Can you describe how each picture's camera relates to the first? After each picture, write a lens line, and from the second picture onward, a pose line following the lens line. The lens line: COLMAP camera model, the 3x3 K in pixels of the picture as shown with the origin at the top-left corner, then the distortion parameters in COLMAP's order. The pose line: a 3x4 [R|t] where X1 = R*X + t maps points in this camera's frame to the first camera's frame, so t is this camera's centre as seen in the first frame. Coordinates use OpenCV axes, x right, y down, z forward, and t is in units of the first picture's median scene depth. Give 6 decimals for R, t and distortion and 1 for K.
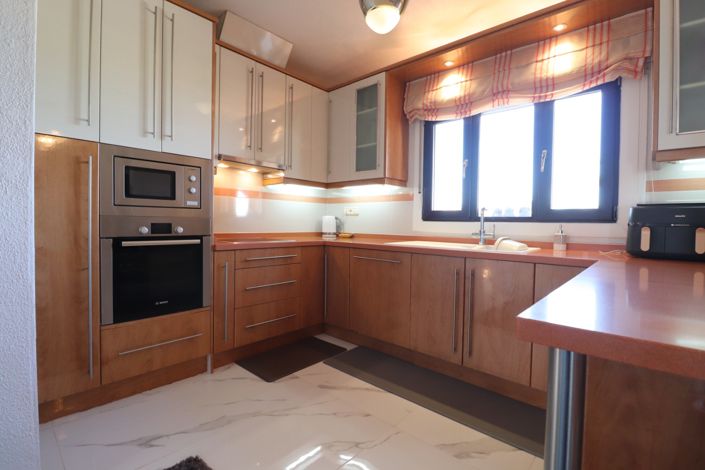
lens RADIAL K [[329.8, 0, 355.2], [0, 329.8, 230.1], [0, 0, 1]] dist [0.012957, -0.018732]
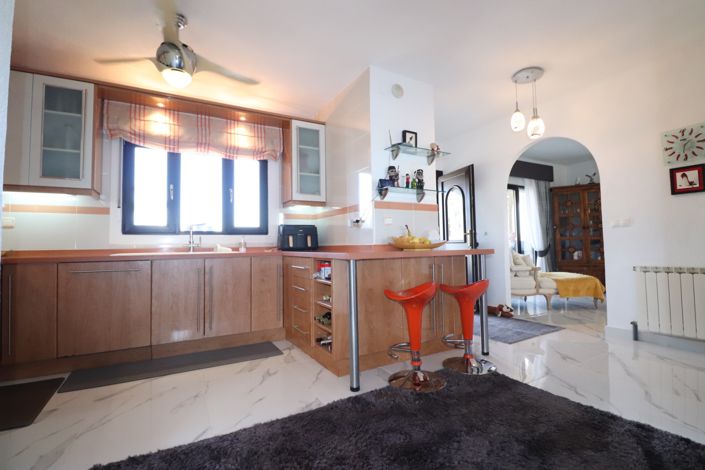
lens RADIAL K [[329.8, 0, 355.2], [0, 329.8, 230.1], [0, 0, 1]] dist [0.012957, -0.018732]
pose [[0.312164, 0.023917, 0.949727, -0.706584], [0.041983, 0.998359, -0.038941, 0.037886], [-0.949100, 0.052029, 0.310648, -0.039548]]
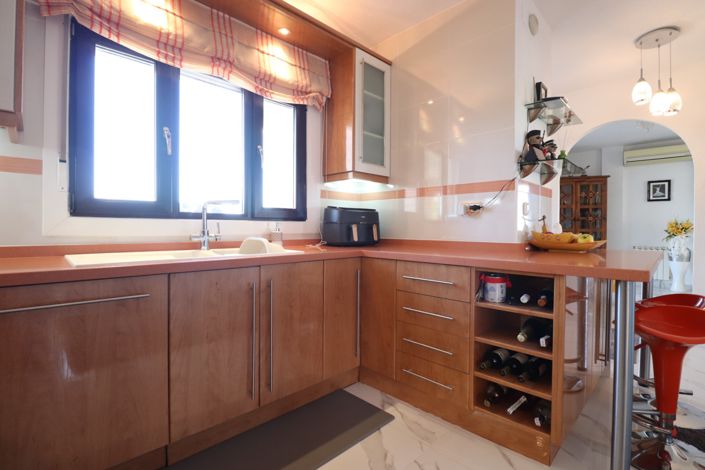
lens RADIAL K [[329.8, 0, 355.2], [0, 329.8, 230.1], [0, 0, 1]] dist [0.012957, -0.018732]
pose [[0.043242, -0.027249, 0.998693, -0.375846], [0.015011, 0.999533, 0.026622, -0.016313], [-0.998952, 0.013840, 0.043630, 0.656936]]
